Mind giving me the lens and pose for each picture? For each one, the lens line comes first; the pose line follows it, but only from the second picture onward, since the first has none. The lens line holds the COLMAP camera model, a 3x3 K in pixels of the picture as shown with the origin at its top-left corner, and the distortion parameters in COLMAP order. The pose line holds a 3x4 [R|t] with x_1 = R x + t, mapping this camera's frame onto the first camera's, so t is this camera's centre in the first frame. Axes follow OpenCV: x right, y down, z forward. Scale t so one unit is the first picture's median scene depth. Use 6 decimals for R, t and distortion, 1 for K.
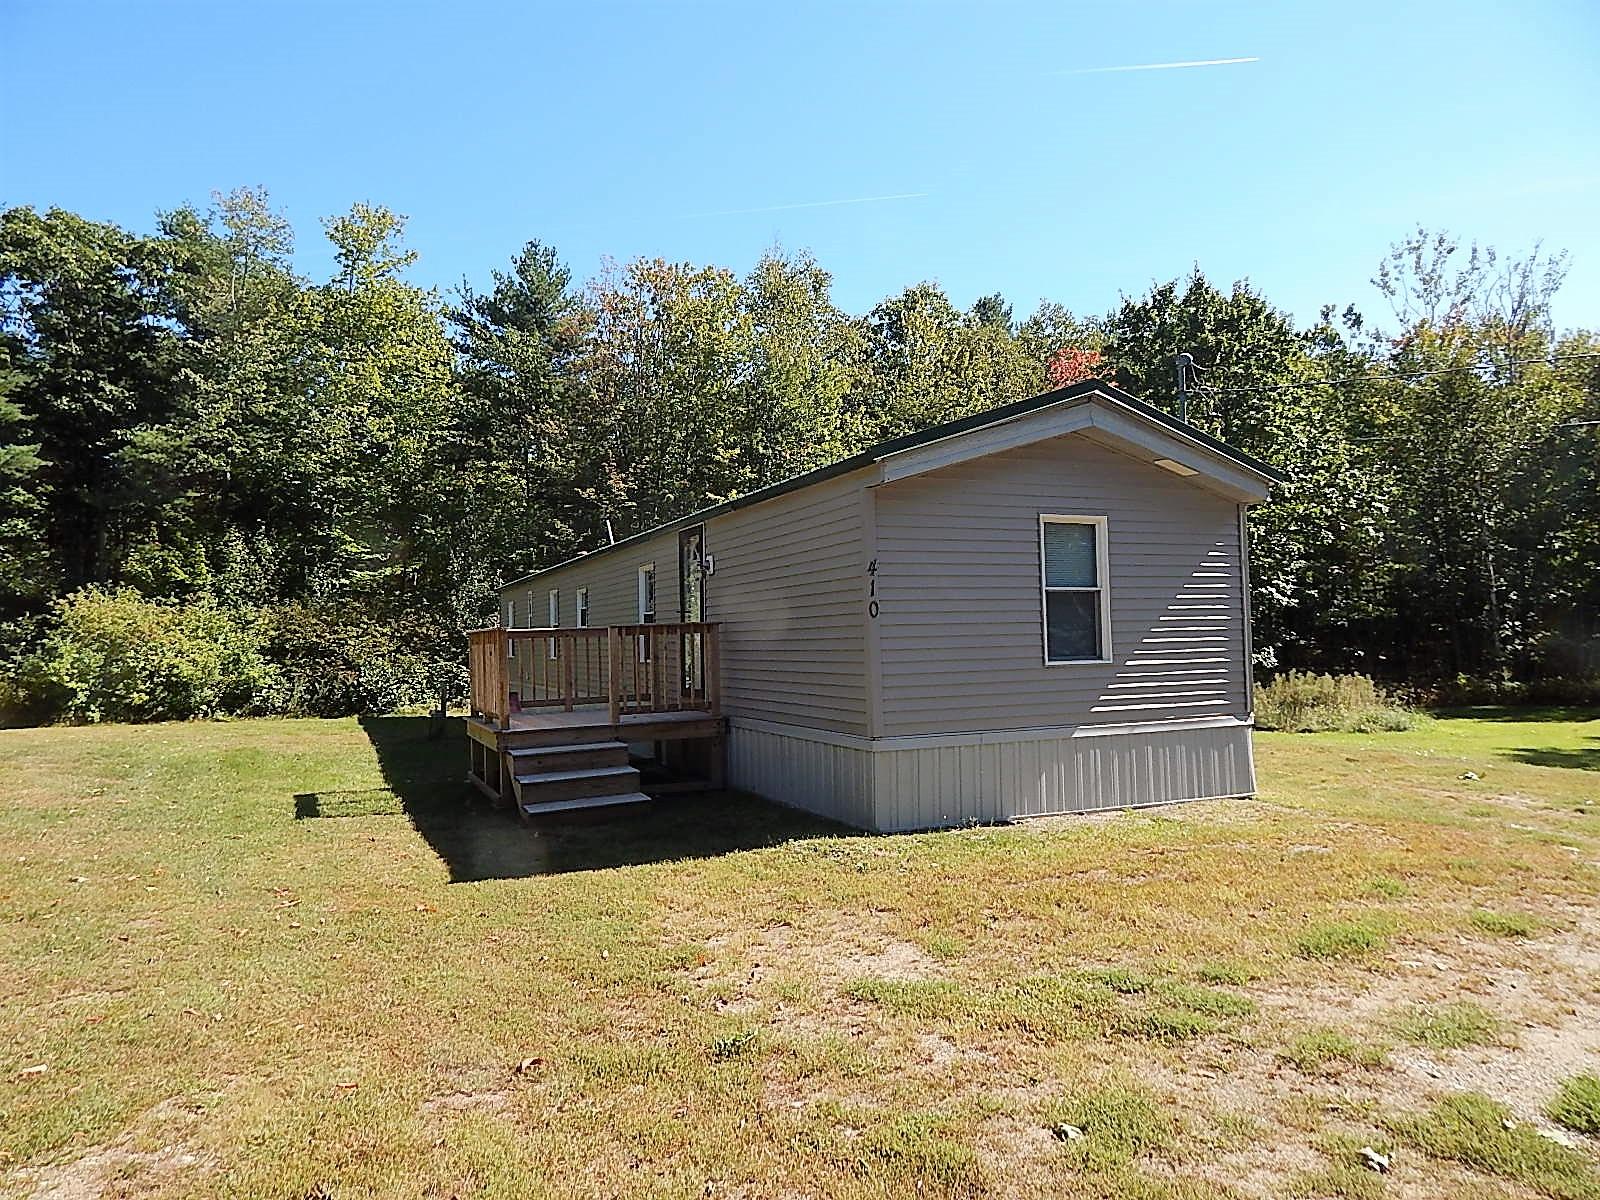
lens RADIAL K [[1053.0, 0, 801.1], [0, 1053.0, 588.9], [0, 0, 1]] dist [-0.002744, -0.004988]
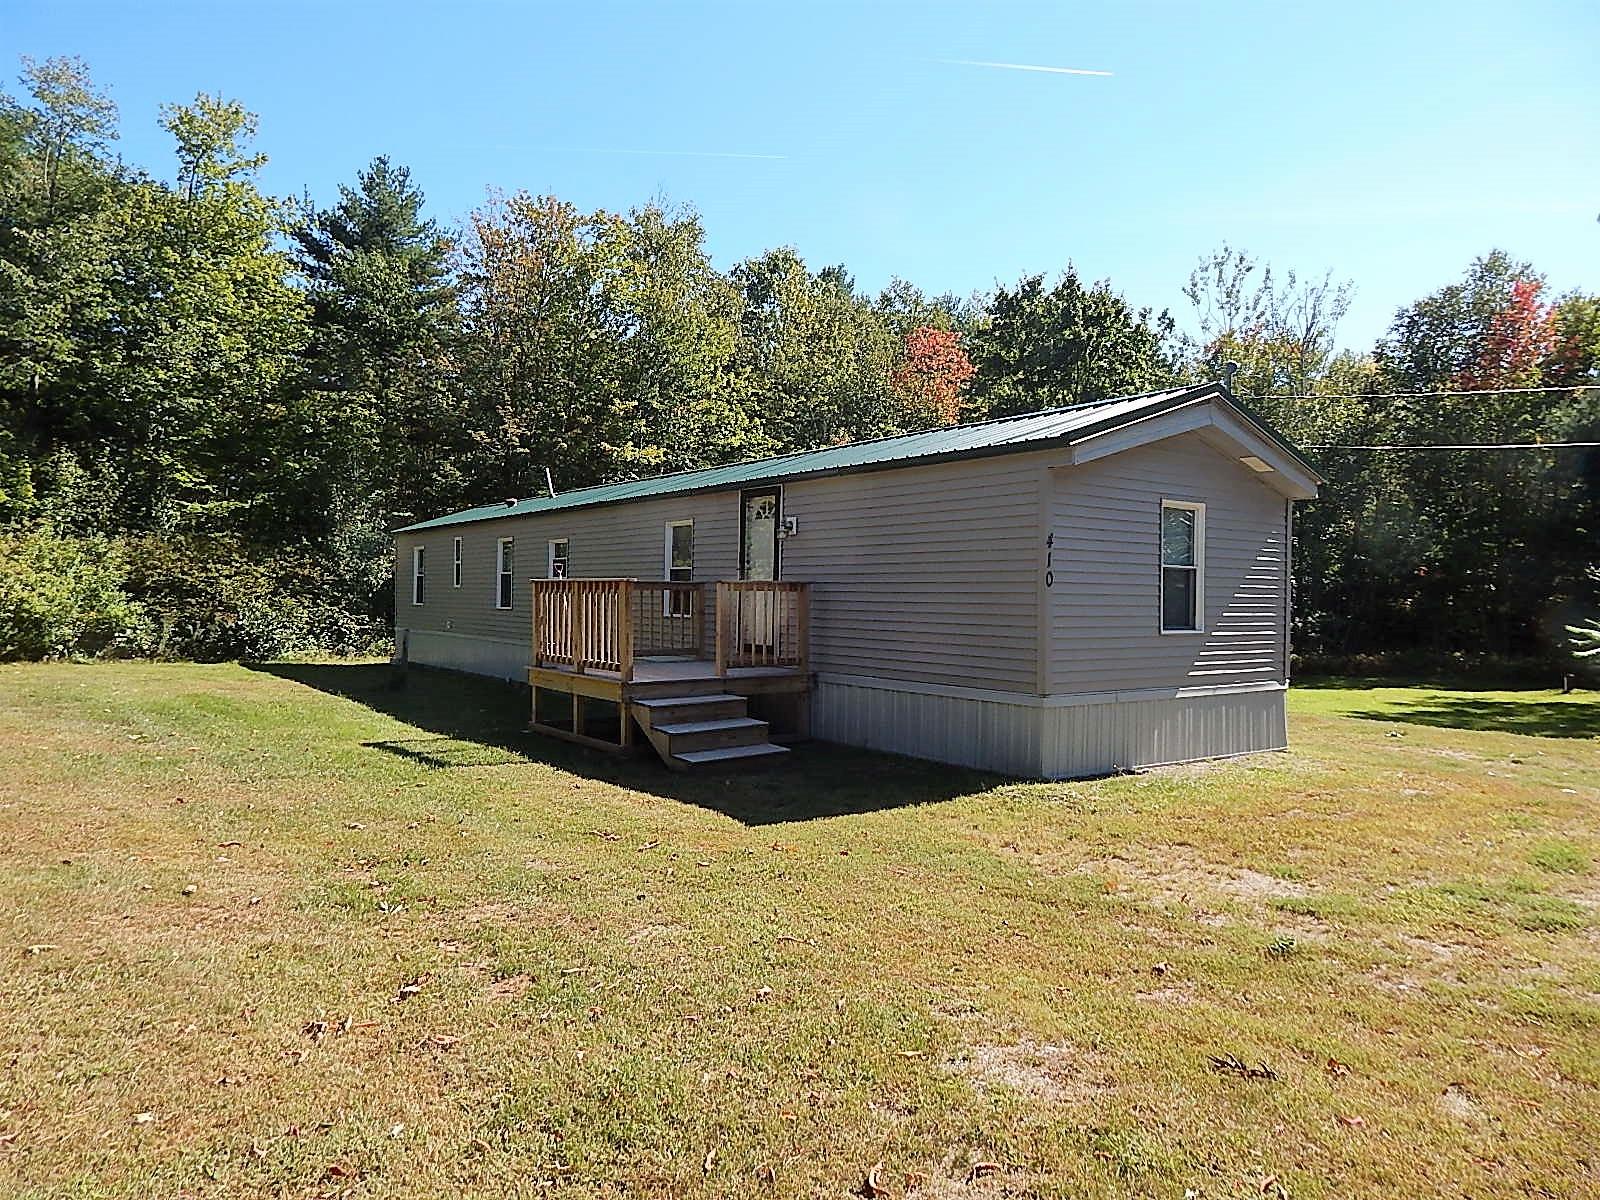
lens RADIAL K [[1053.0, 0, 801.1], [0, 1053.0, 588.9], [0, 0, 1]] dist [-0.002744, -0.004988]
pose [[0.976199, 0.039466, 0.213255, -0.109222], [-0.047892, 0.998257, 0.034490, 0.001146], [-0.211522, -0.043883, 0.976388, -0.004795]]
